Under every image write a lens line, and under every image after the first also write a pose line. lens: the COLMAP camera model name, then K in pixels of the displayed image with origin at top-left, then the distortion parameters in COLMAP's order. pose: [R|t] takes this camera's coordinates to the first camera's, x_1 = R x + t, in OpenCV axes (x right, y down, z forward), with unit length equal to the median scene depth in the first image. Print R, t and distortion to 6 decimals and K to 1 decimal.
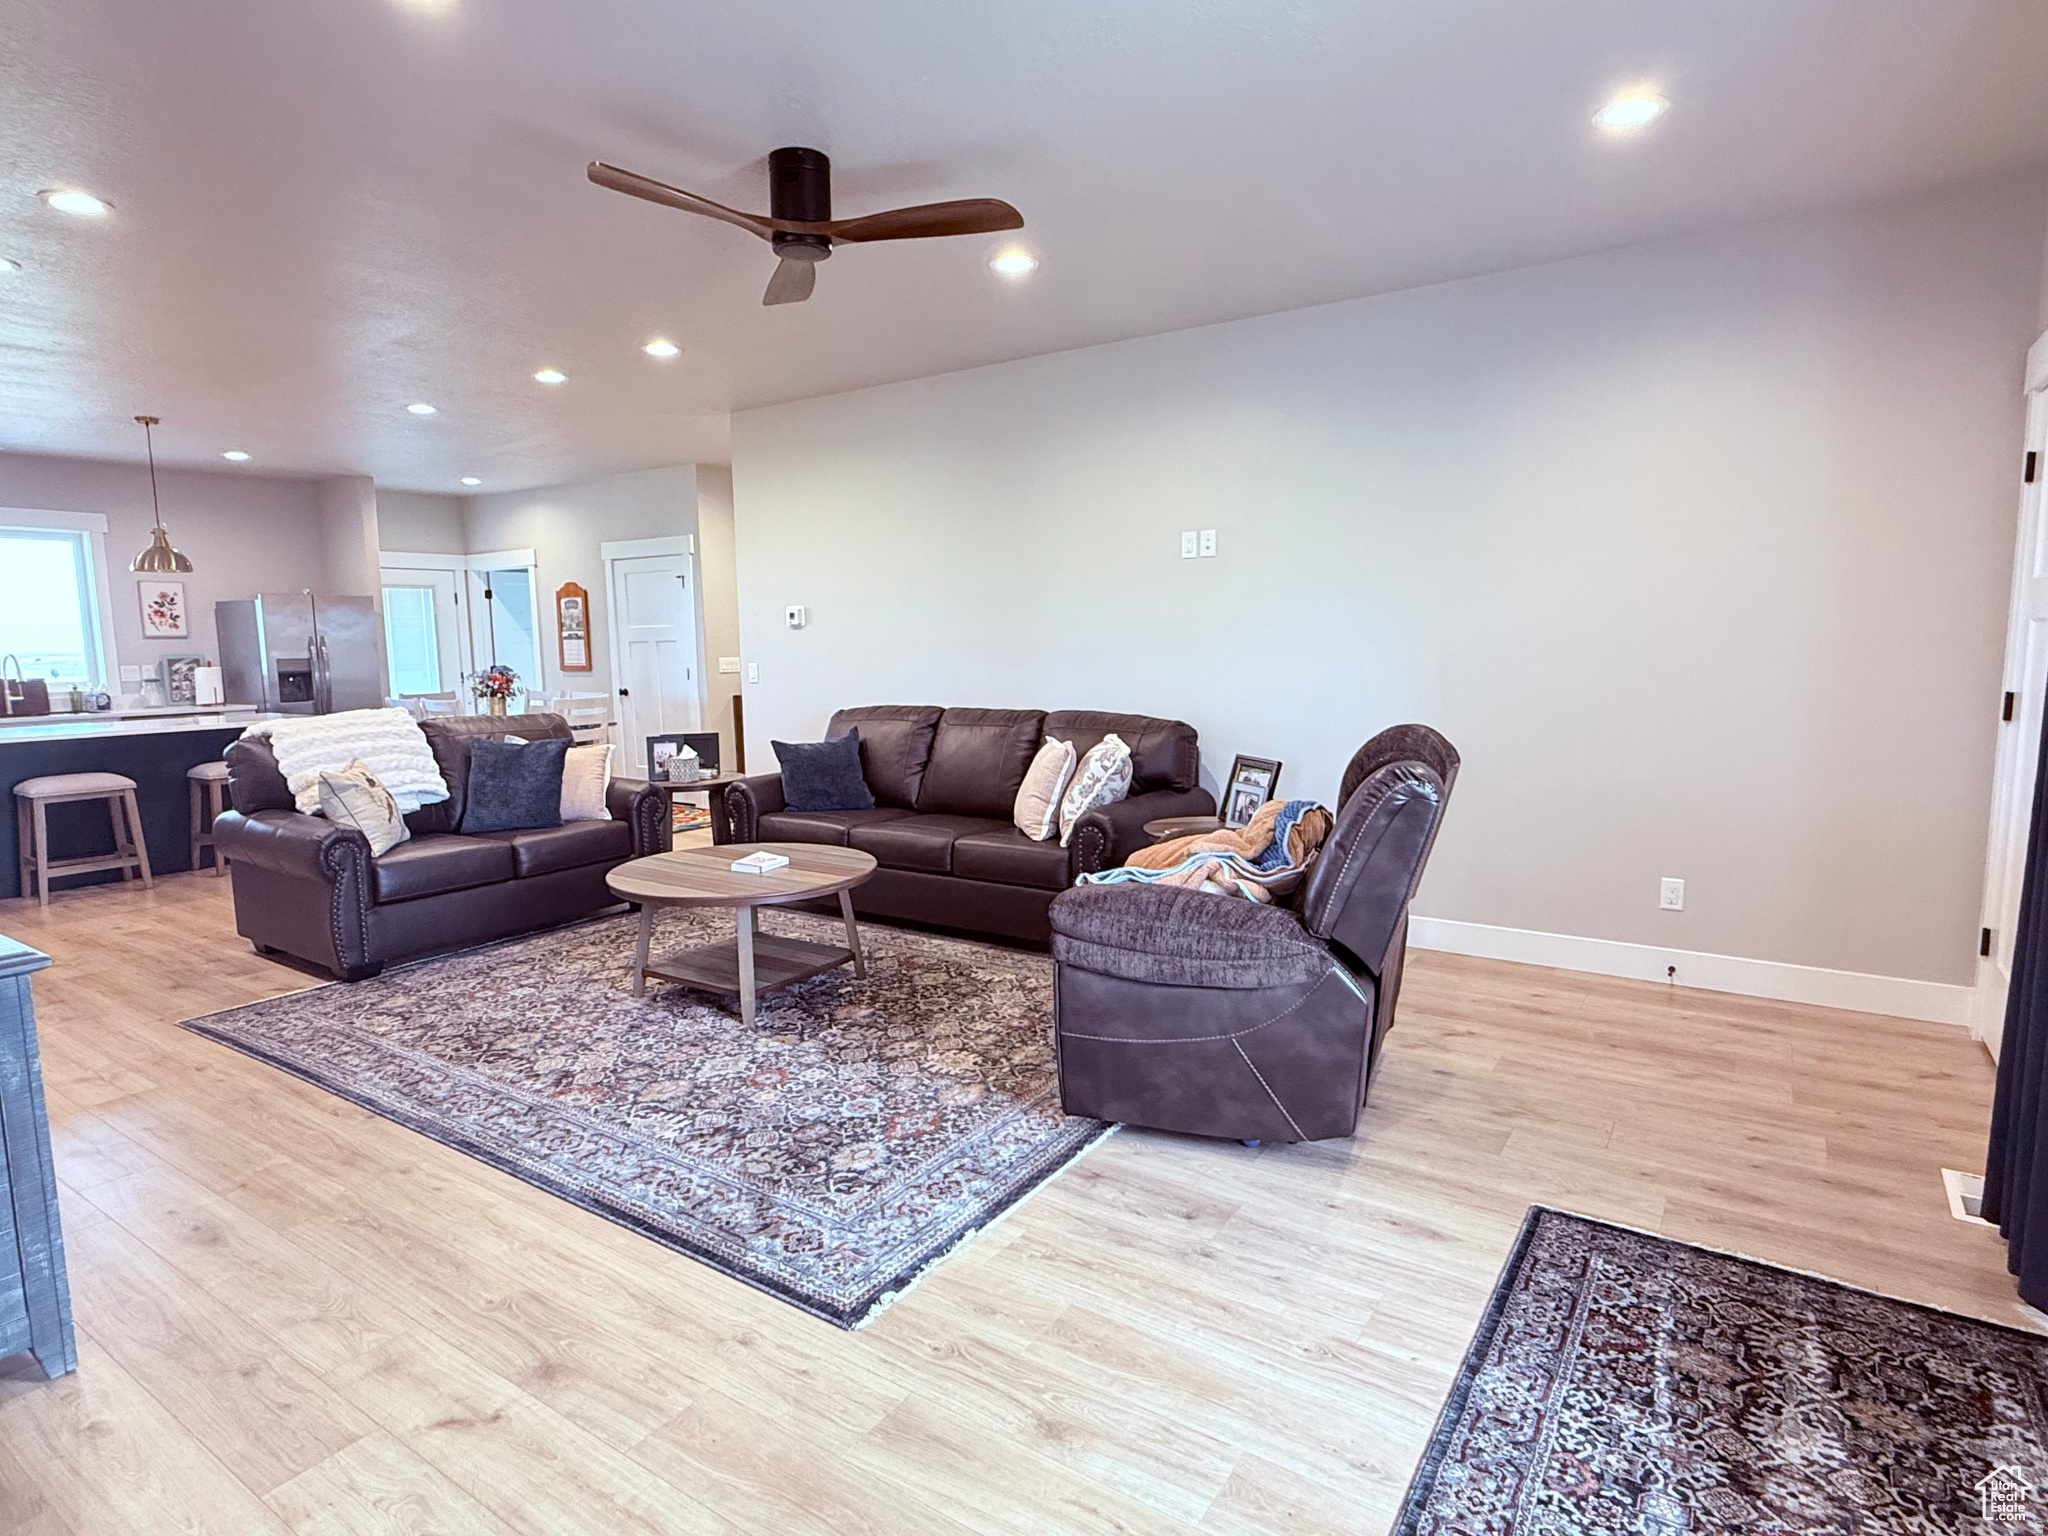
lens RADIAL K [[1106.6, 0, 1021.7], [0, 1106.6, 769.7], [0, 0, 1]] dist [0.001317, -0.001361]
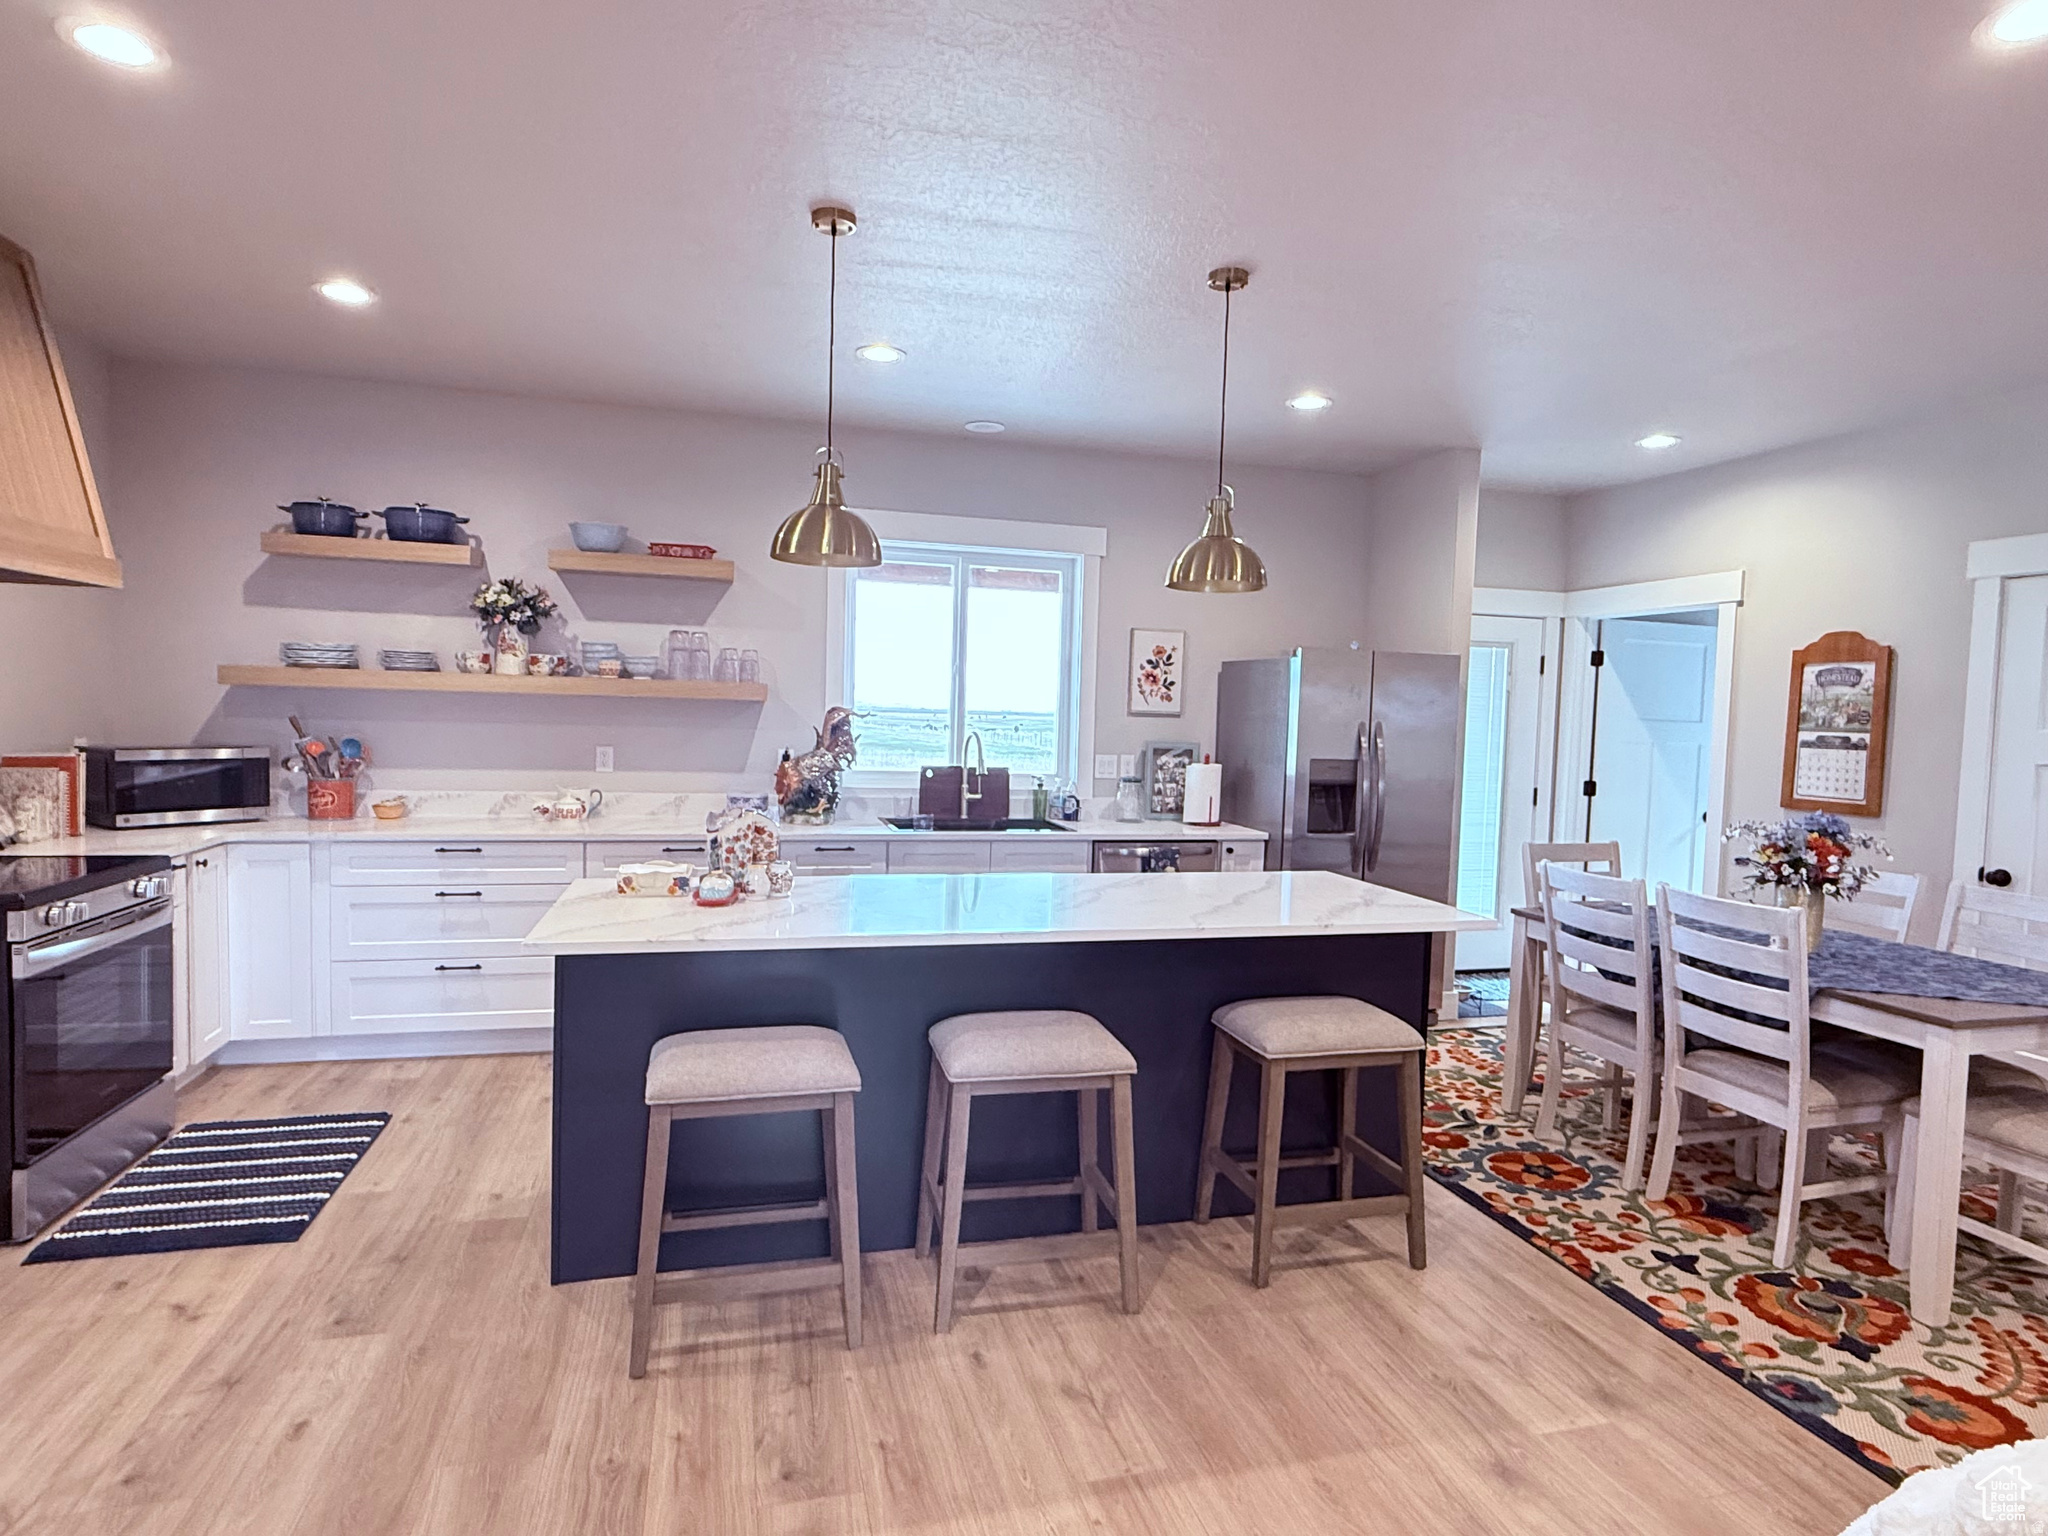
lens RADIAL K [[1106.6, 0, 1021.7], [0, 1106.6, 769.7], [0, 0, 1]] dist [0.001317, -0.001361]
pose [[0.754738, 0.072320, -0.652028, -0.746960], [-0.119065, 0.992499, -0.027737, -0.110200], [0.645131, 0.098568, 0.757688, 0.845026]]
